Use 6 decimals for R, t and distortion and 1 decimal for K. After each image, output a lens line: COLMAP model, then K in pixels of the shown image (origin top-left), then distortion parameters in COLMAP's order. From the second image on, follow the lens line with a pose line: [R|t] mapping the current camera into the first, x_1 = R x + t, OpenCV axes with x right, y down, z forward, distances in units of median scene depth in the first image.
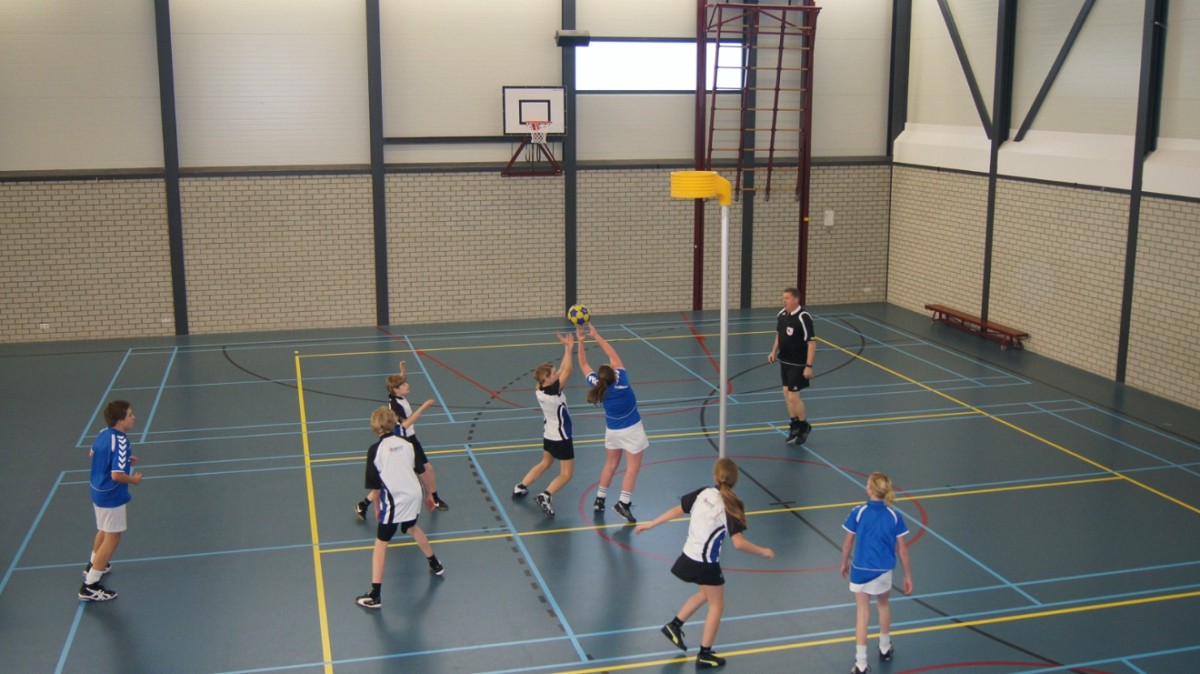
lens RADIAL K [[1237.1, 0, 585.6], [0, 1237.1, 345.3], [0, 0, 1]] dist [-0.054079, 0.000000]
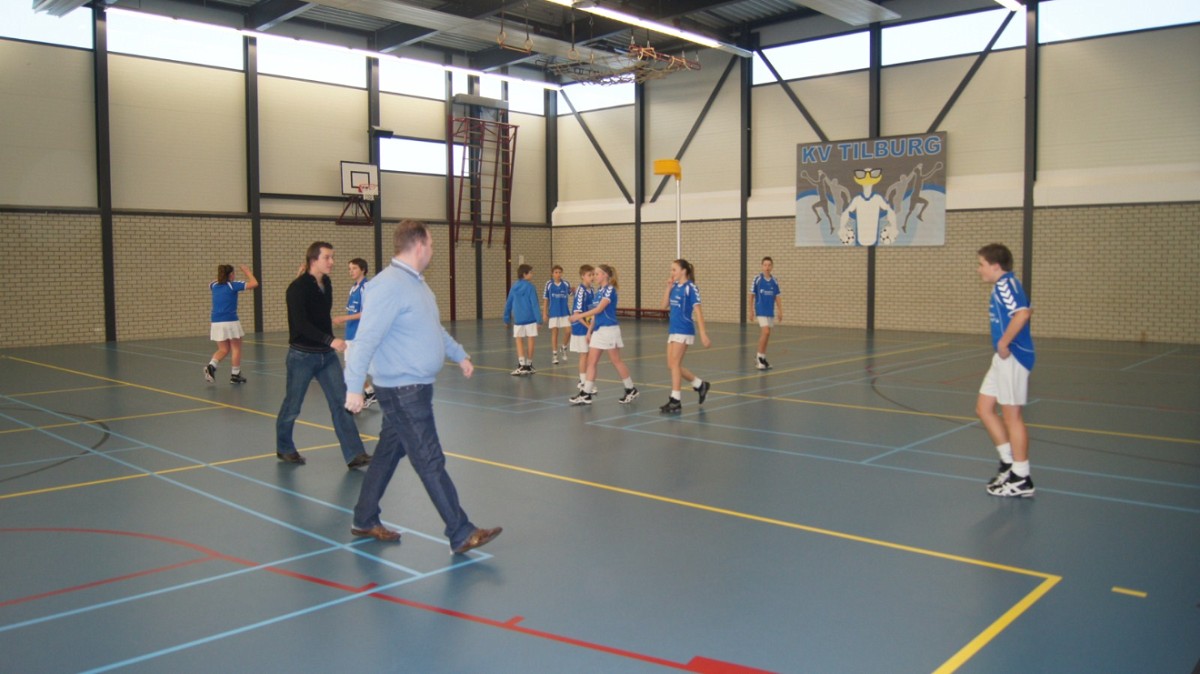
lens RADIAL K [[951.4, 0, 586.4], [0, 951.4, 339.6], [0, 0, 1]] dist [-0.082388, 0.009506]
pose [[0.835087, -0.044361, 0.548326, -0.436232], [0.116739, 0.988332, -0.097832, 0.135458], [-0.537589, 0.145709, 0.830522, -0.035880]]
